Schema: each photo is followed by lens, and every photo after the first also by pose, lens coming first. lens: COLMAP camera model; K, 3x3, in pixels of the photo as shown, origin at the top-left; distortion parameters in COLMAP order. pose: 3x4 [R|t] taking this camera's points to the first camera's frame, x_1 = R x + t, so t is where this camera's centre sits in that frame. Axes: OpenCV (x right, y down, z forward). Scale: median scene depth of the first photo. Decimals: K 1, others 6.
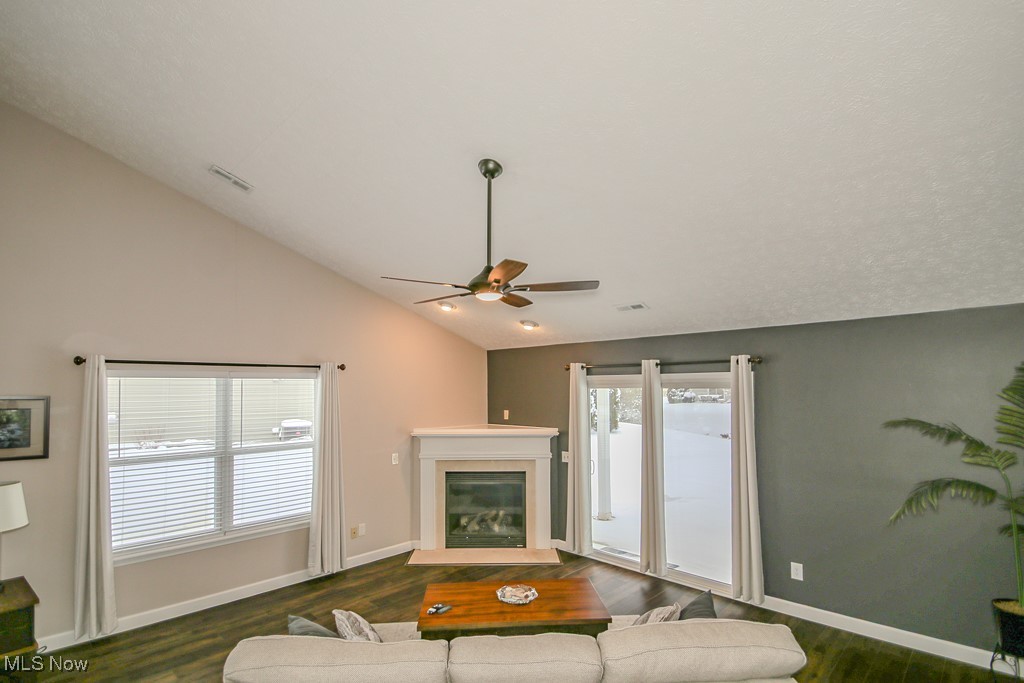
lens RADIAL K [[492.1, 0, 509.0], [0, 492.1, 369.6], [0, 0, 1]] dist [-0.000912, -0.001104]
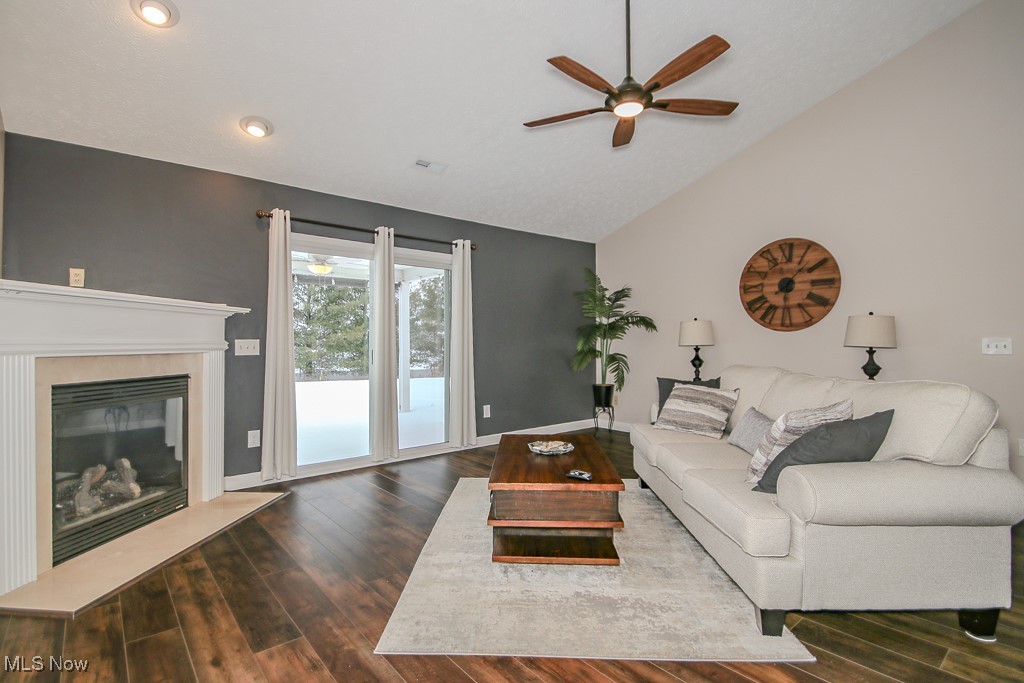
lens RADIAL K [[495.2, 0, 512.7], [0, 495.2, 339.5], [0, 0, 1]] dist [0.003940, -0.000228]
pose [[0.084720, 0.011801, 0.996335, -0.571991], [-0.035599, 0.999327, -0.008810, 0.175521], [-0.995769, -0.034723, 0.085084, 0.639973]]
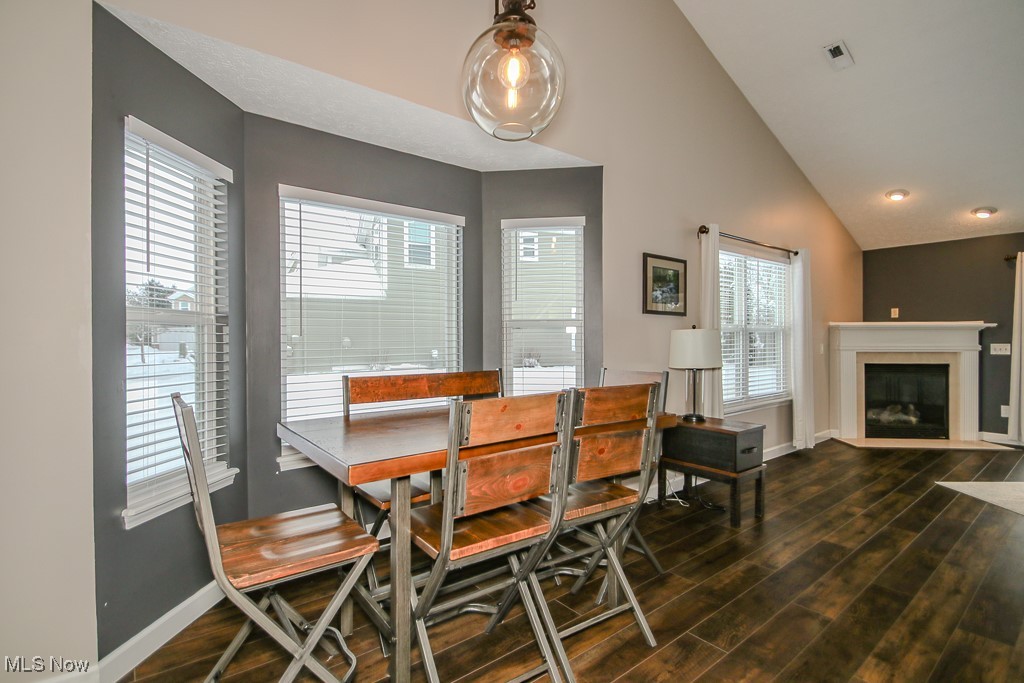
lens RADIAL K [[471.9, 0, 477.3], [0, 471.9, 338.6], [0, 0, 1]] dist [0.000154, -0.017322]
pose [[0.986535, 0.005507, -0.163457, -0.846542], [0.001025, 0.999205, 0.039848, 0.129655], [0.163547, -0.039479, 0.985745, -0.093333]]
